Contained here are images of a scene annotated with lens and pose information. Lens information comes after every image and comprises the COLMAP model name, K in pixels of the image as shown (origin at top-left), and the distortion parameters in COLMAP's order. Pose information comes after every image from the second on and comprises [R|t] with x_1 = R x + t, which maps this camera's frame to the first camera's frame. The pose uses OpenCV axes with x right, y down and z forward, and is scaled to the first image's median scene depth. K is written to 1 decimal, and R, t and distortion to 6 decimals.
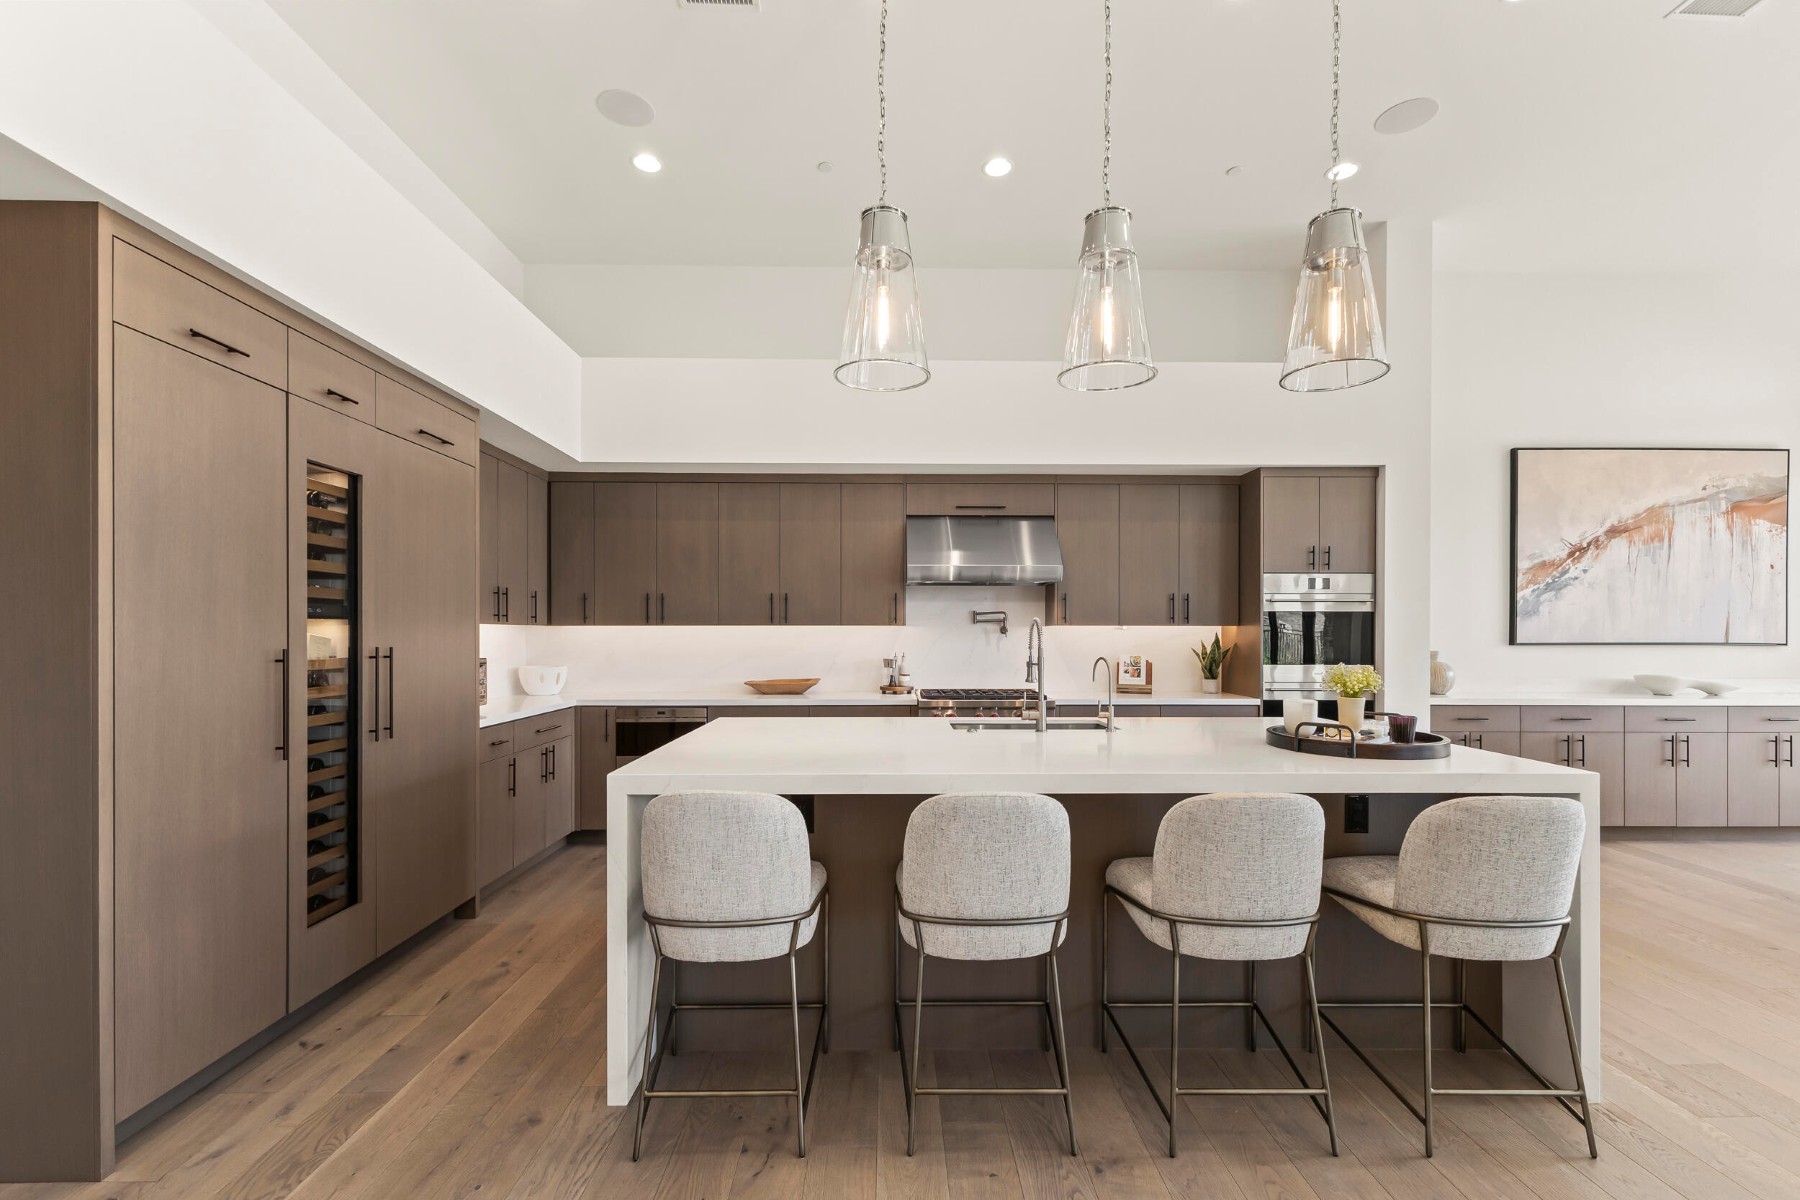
lens RADIAL K [[777.8, 0, 896.0], [0, 777.8, 633.3], [0, 0, 1]] dist [-0.001736, -0.001795]
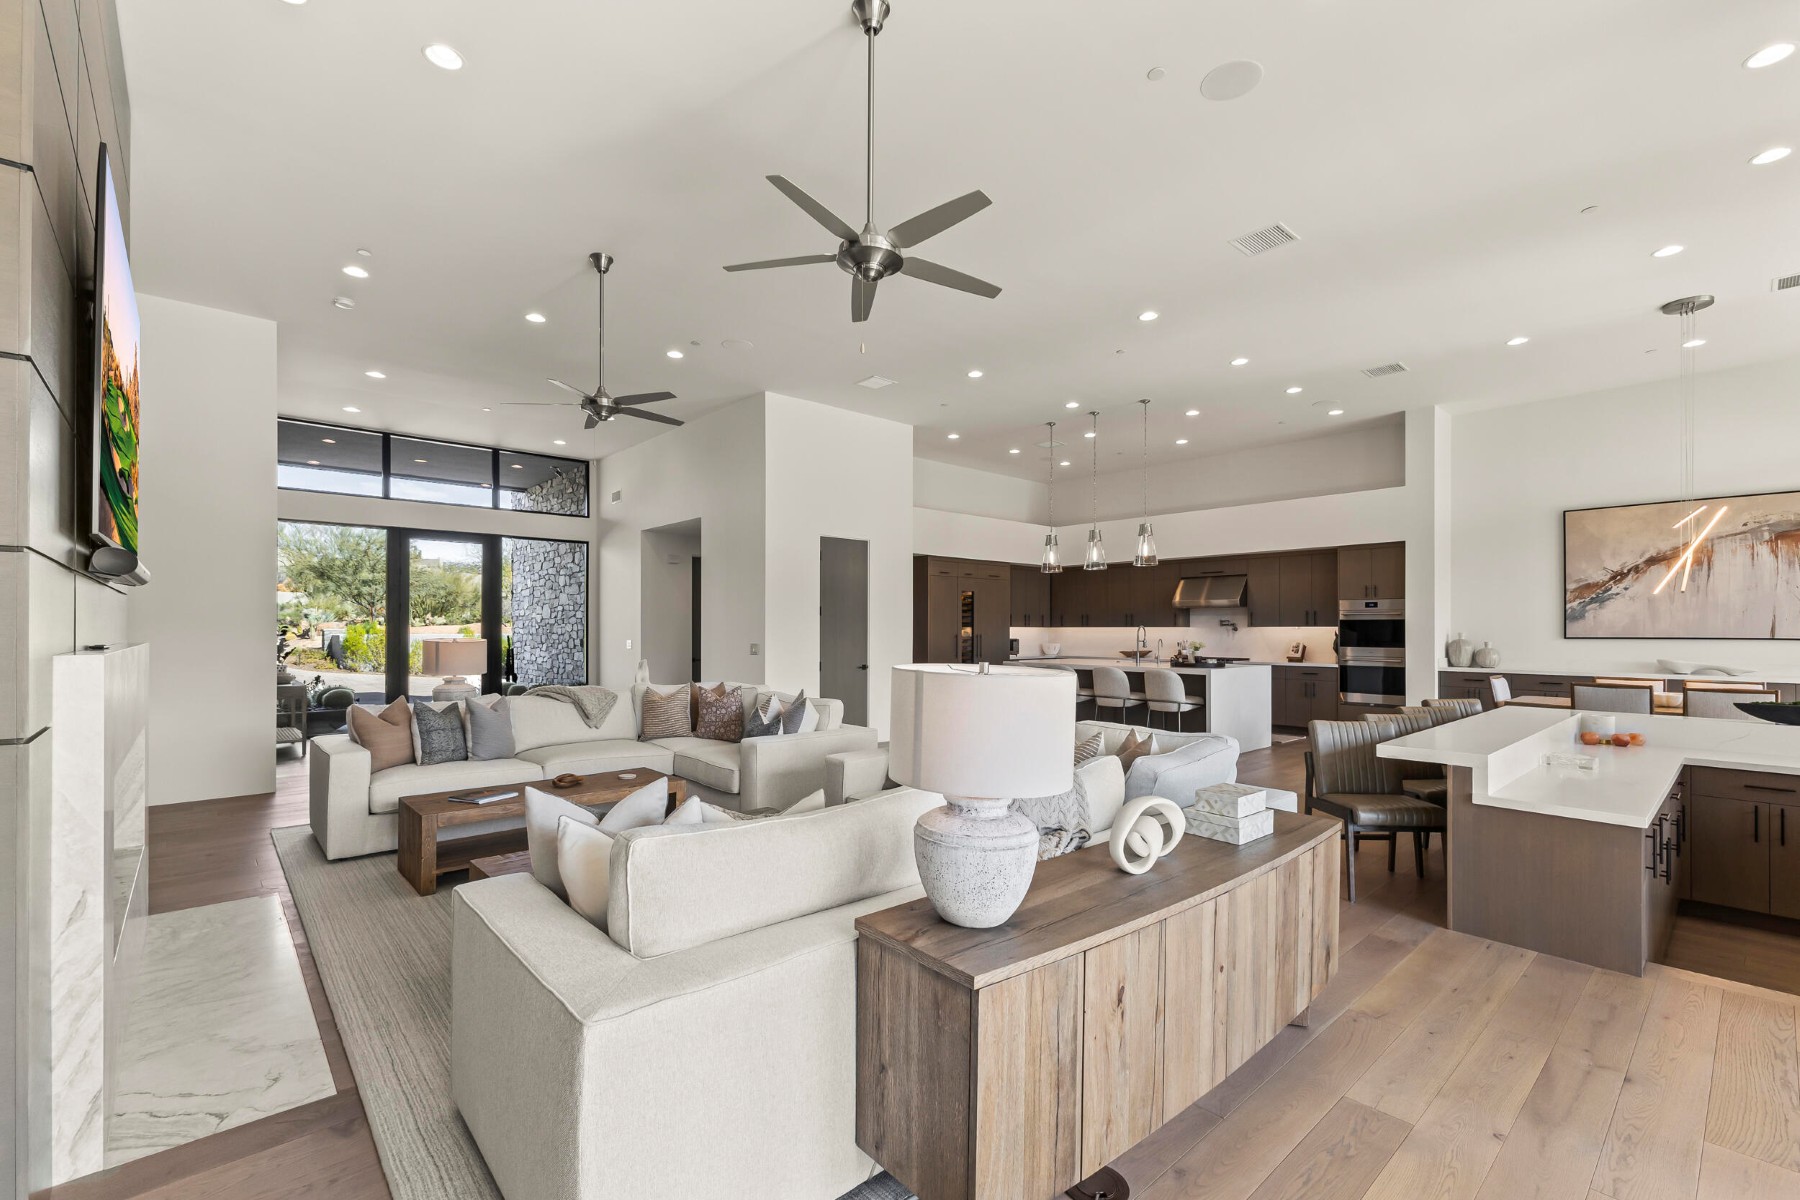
lens RADIAL K [[777.8, 0, 900.0], [0, 777.8, 633.0], [0, 0, 1]] dist [-0.001736, -0.001795]
pose [[0.656790, 0.003418, -0.754066, 1.094636], [-0.001119, 0.999993, 0.003558, 0.000157], [0.754073, -0.001493, 0.656789, -1.009538]]
